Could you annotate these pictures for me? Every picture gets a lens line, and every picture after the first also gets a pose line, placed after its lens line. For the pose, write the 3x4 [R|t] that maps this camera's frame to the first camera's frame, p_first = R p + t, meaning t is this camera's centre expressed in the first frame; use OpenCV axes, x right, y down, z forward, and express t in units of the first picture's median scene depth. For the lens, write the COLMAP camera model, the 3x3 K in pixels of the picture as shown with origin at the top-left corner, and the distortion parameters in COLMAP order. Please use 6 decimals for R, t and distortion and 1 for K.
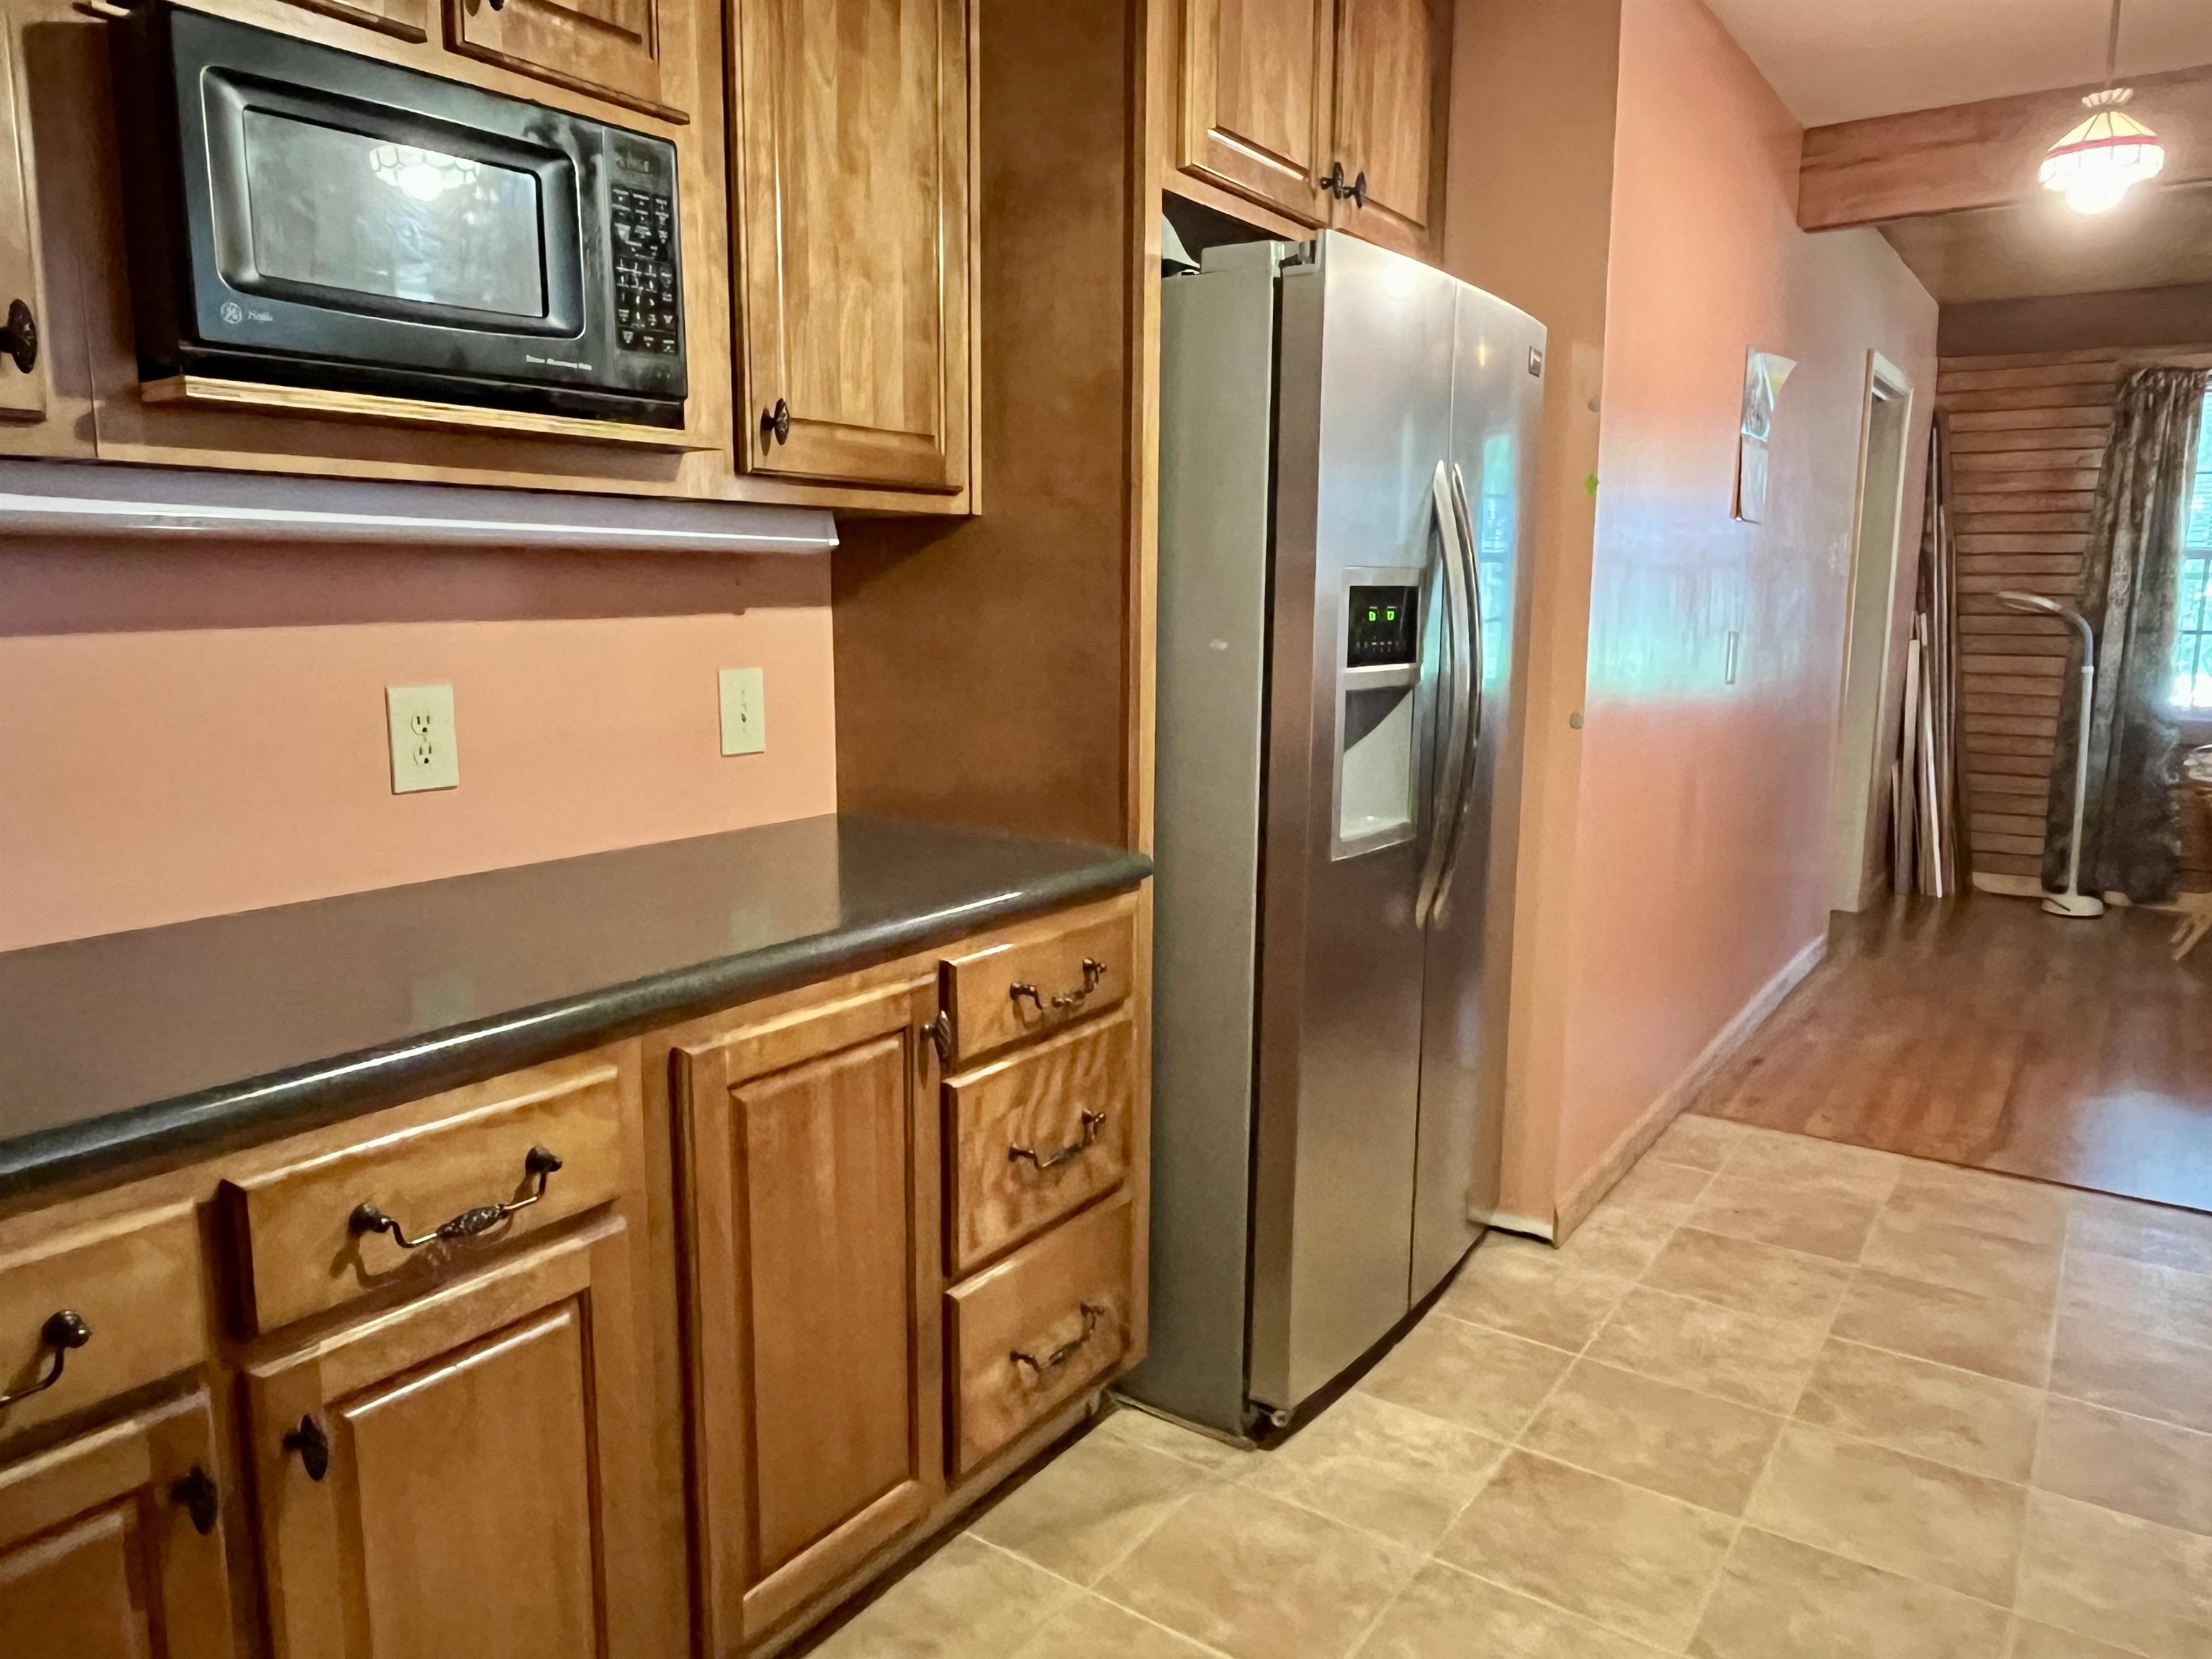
lens RADIAL K [[1494.1, 0, 1108.3], [0, 1494.1, 814.2], [0, 0, 1]] dist [-0.000320, -0.003992]
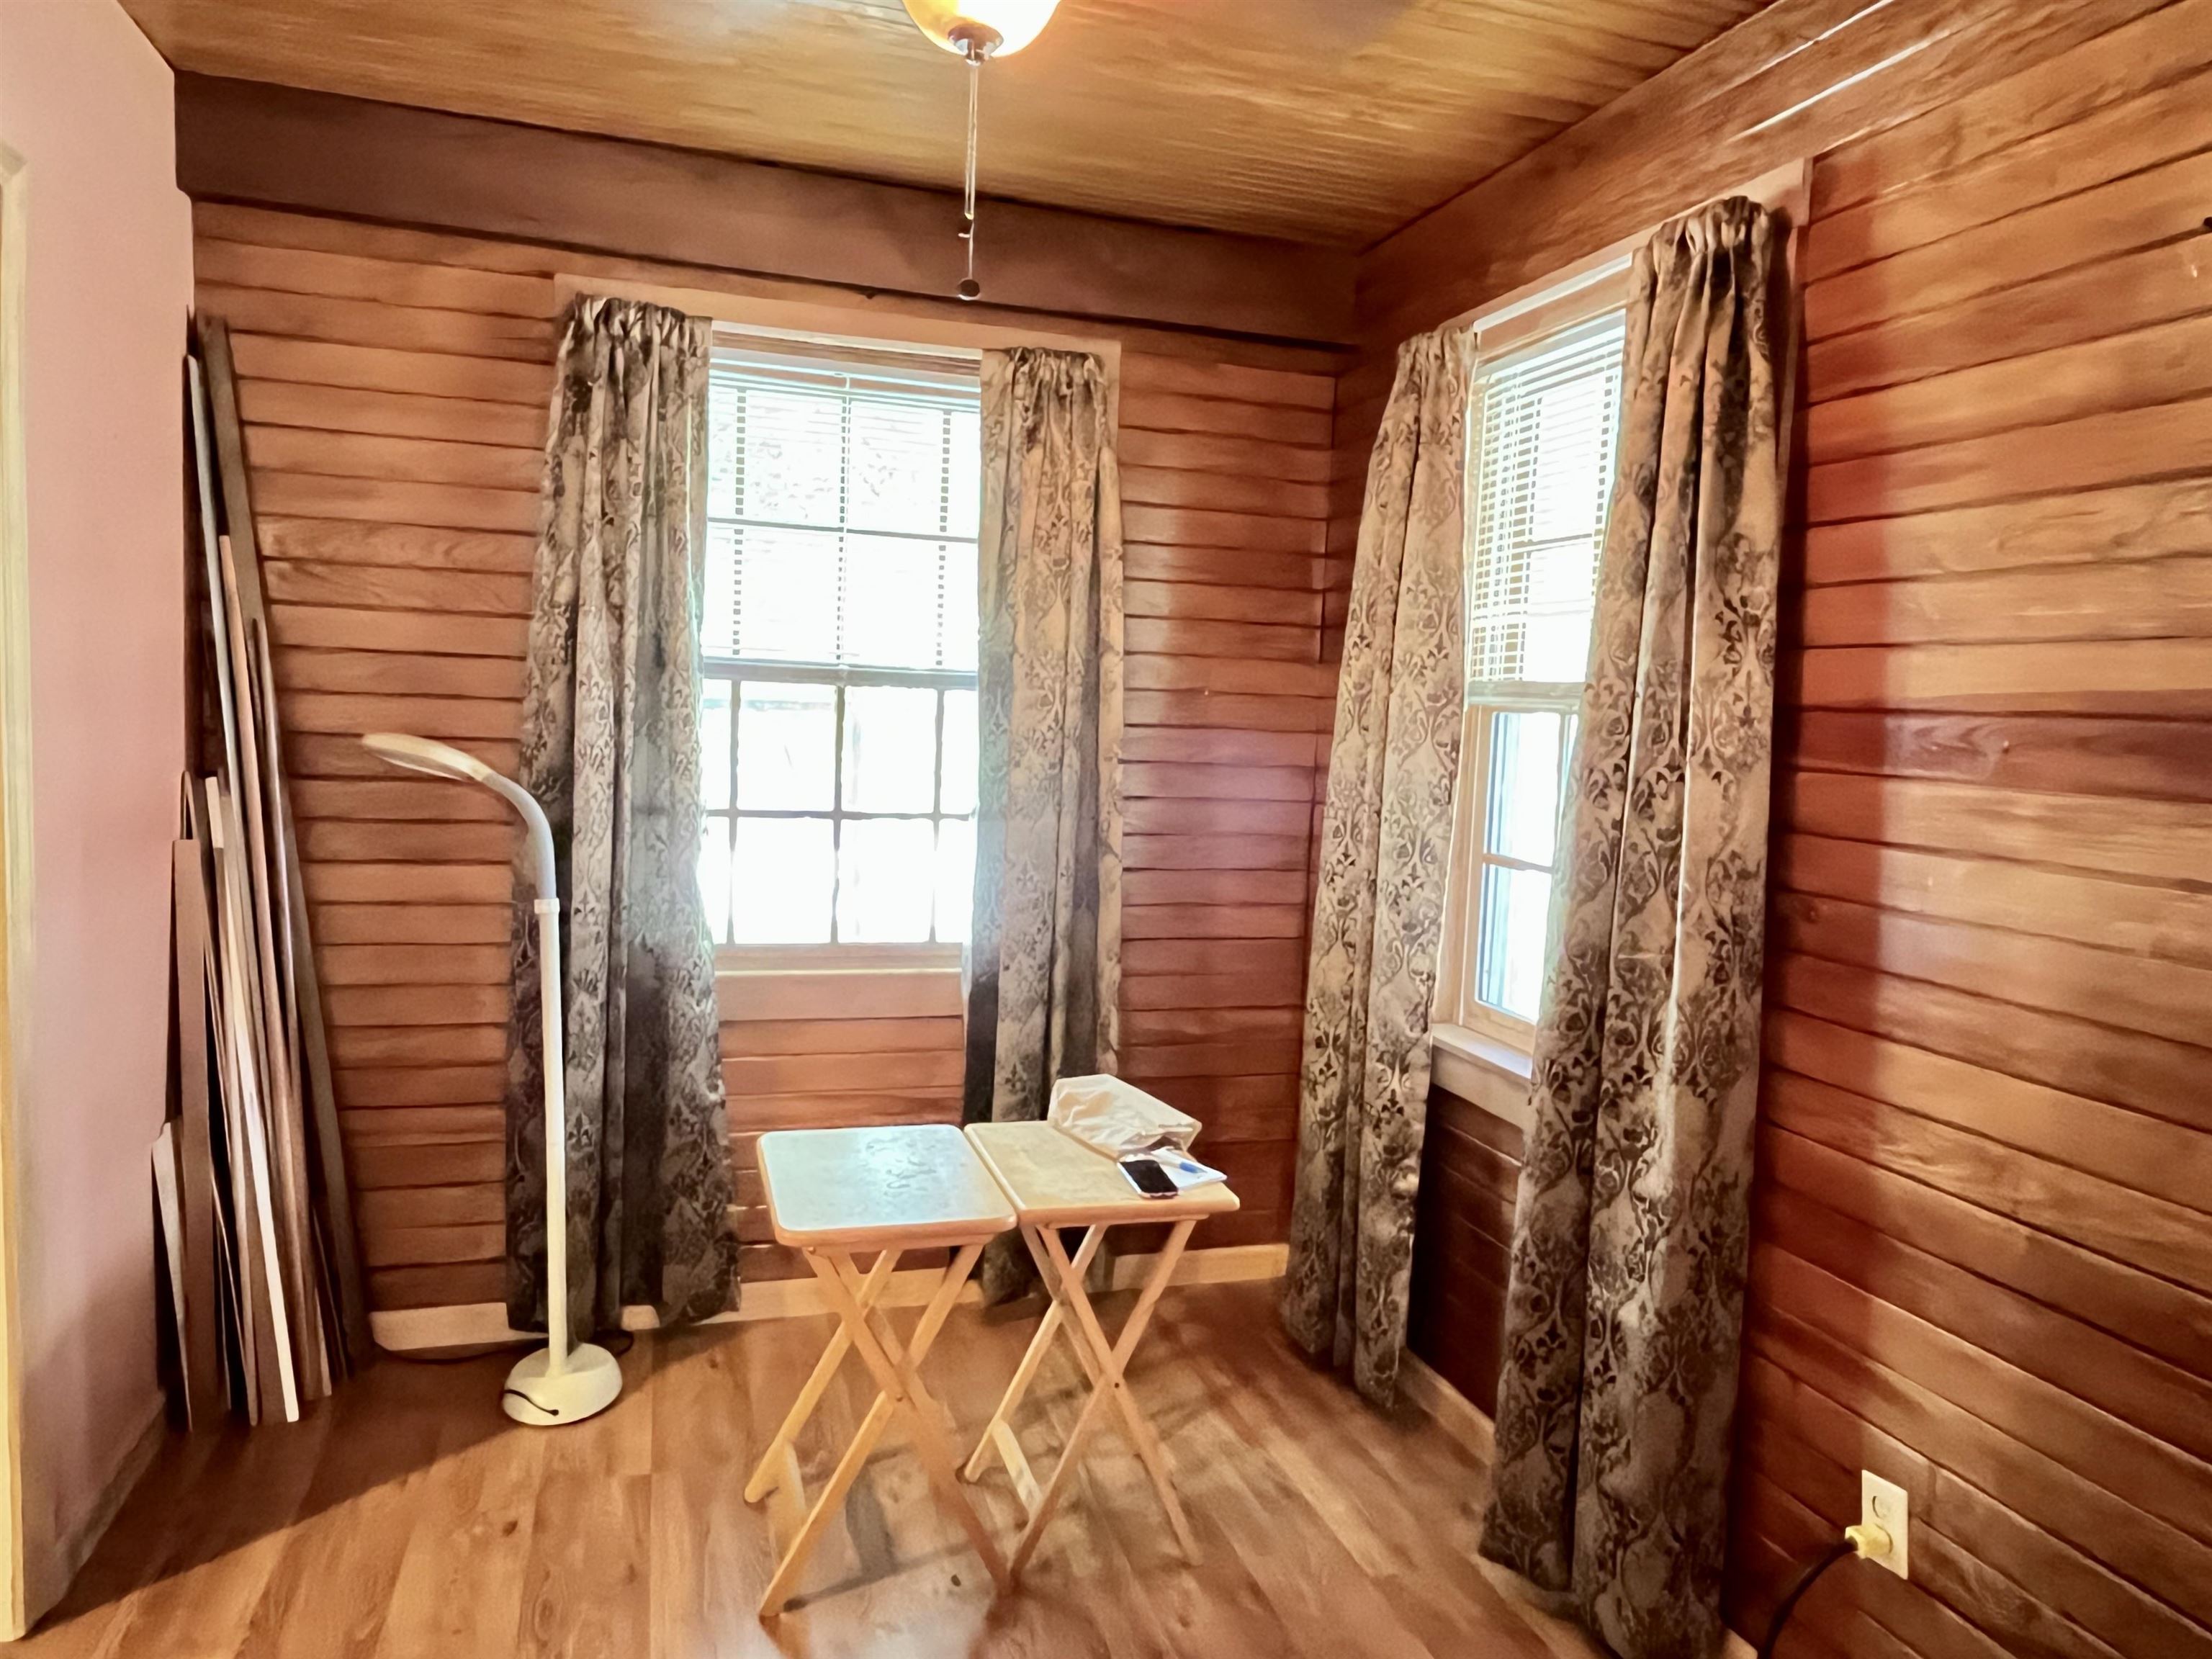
lens RADIAL K [[1466.7, 0, 1105.4], [0, 1466.7, 837.8], [0, 0, 1]] dist [-0.004063, 0.002101]
pose [[0.612923, -0.054117, 0.788288, 0.630867], [0.080897, 0.996707, 0.005525, -0.168014], [-0.785991, 0.060384, 0.615282, 0.907998]]
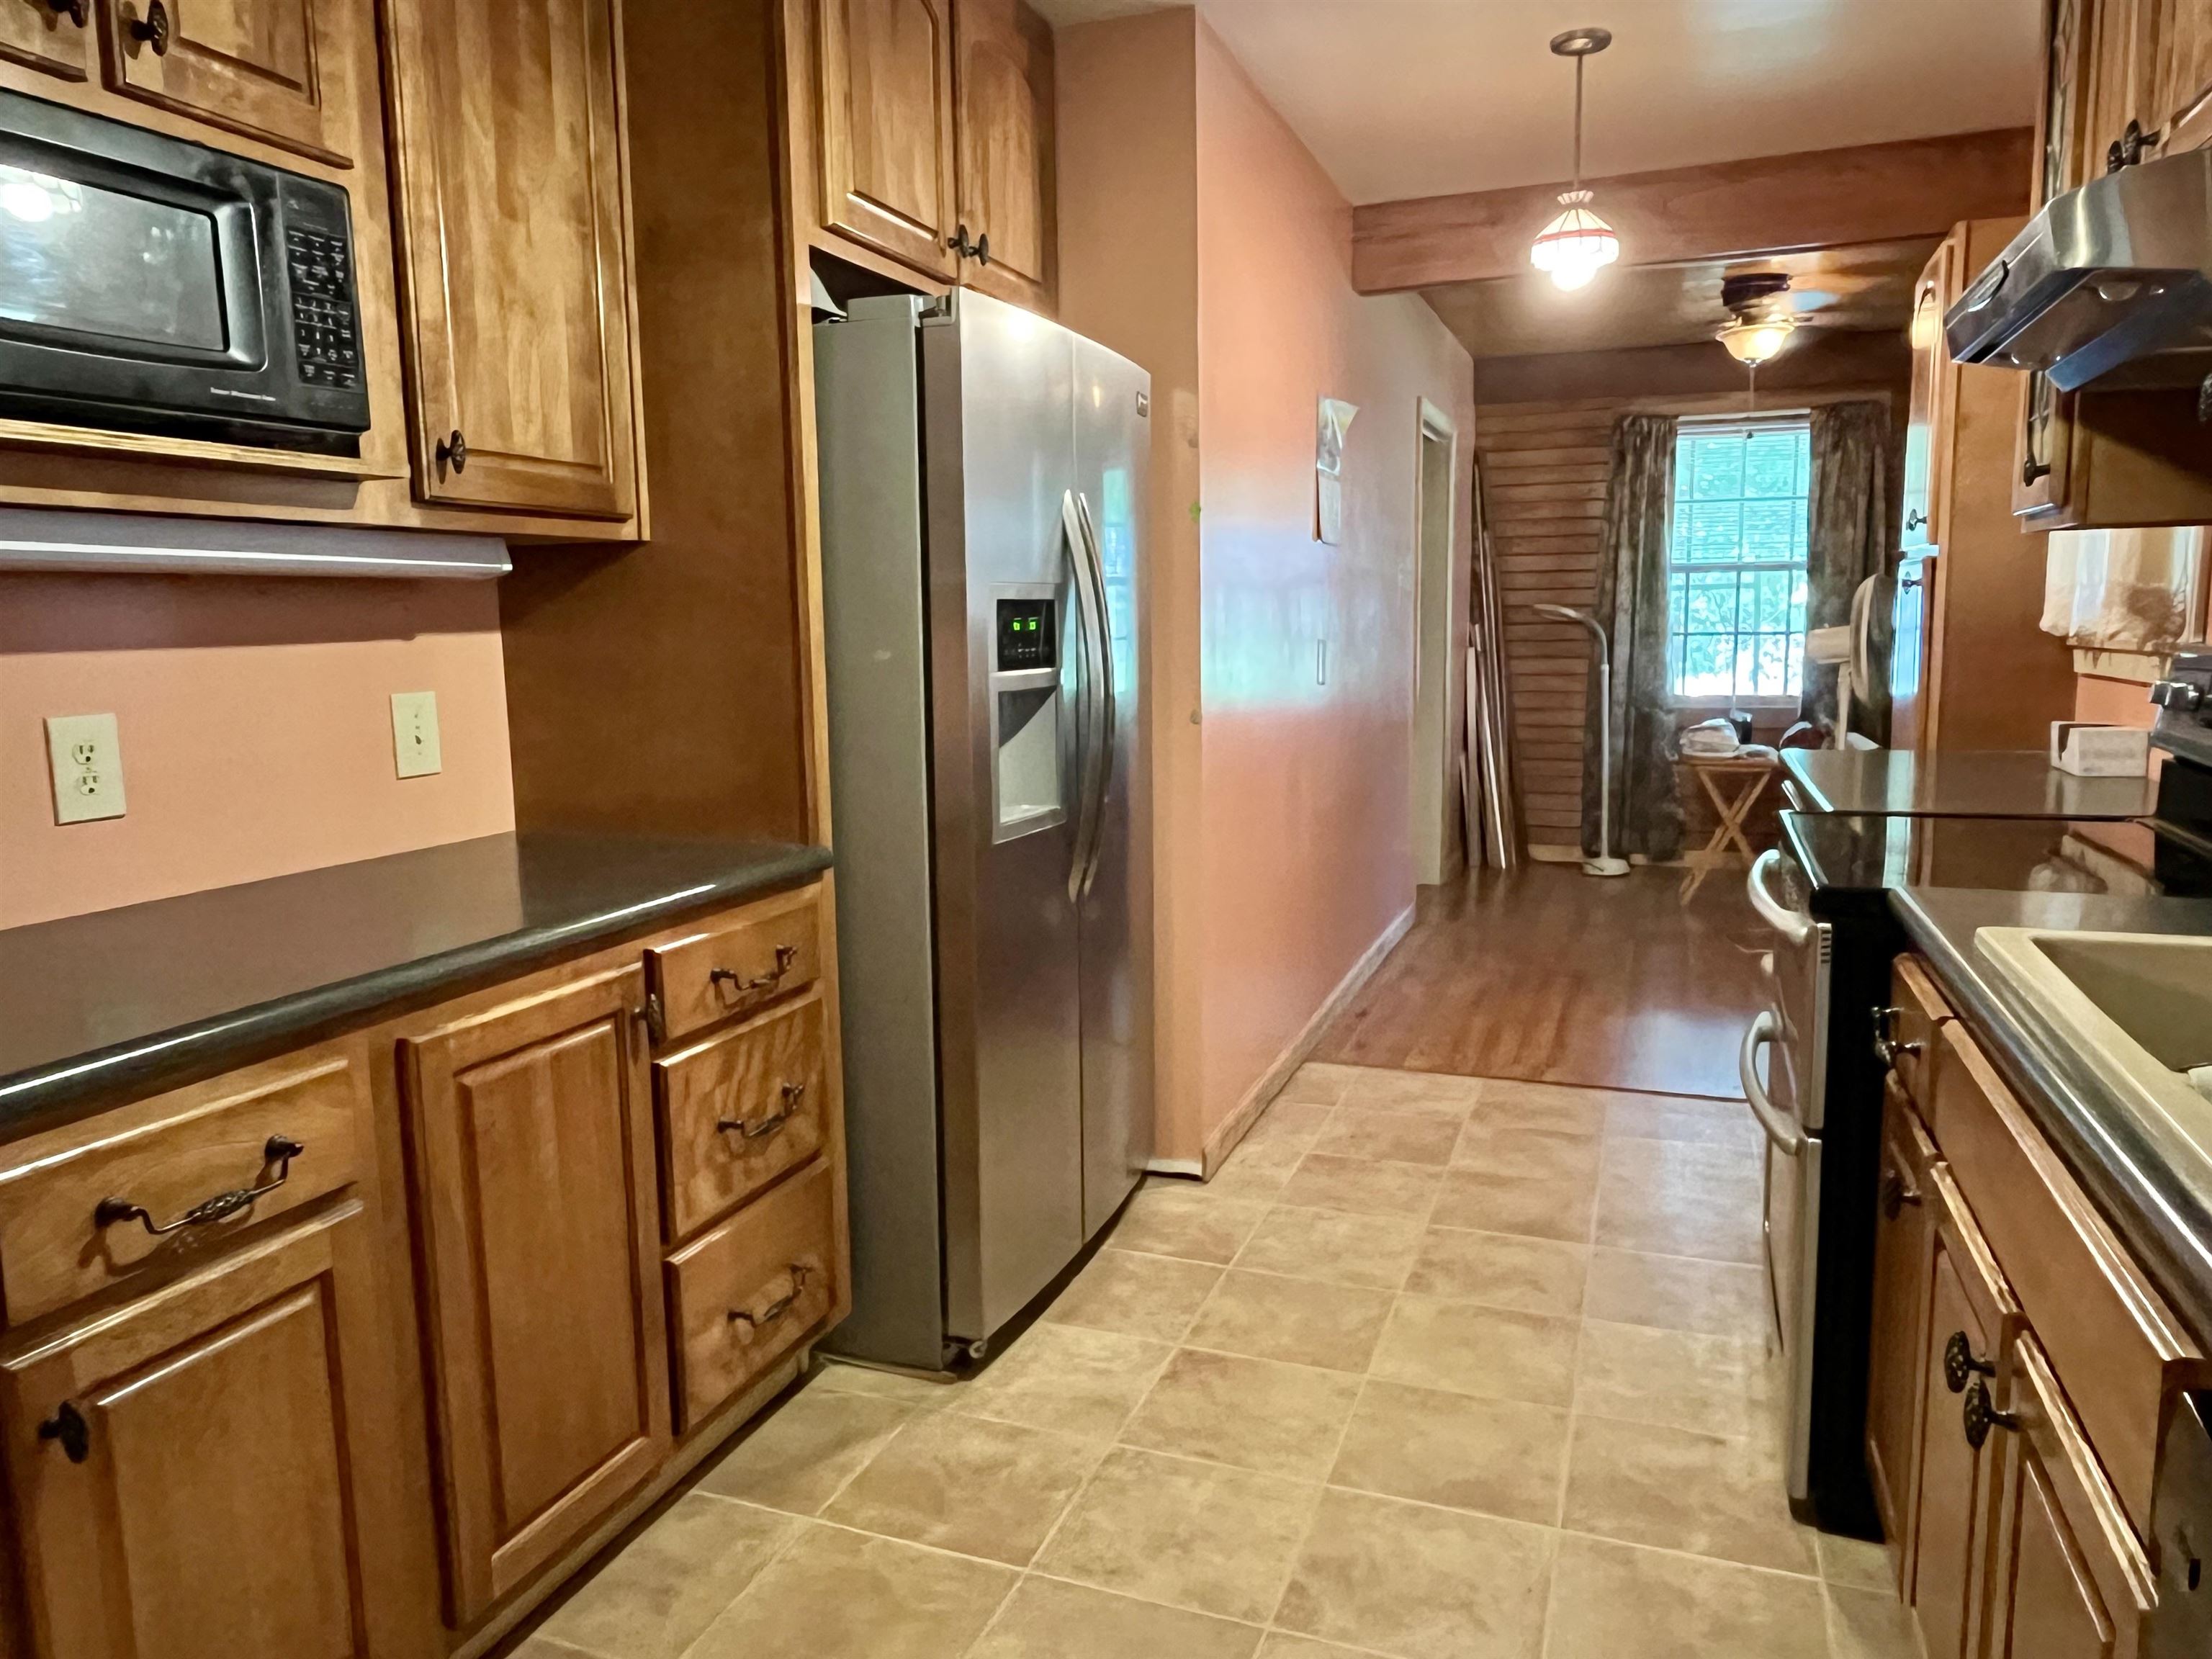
lens RADIAL K [[1466.7, 0, 1112.2], [0, 1466.7, 821.2], [0, 0, 1]] dist [-0.004063, 0.002101]
pose [[0.969283, -0.054931, 0.239735, -0.024721], [0.058102, 0.998292, -0.006170, 0.022800], [-0.238987, 0.019909, 0.970819, -0.082093]]
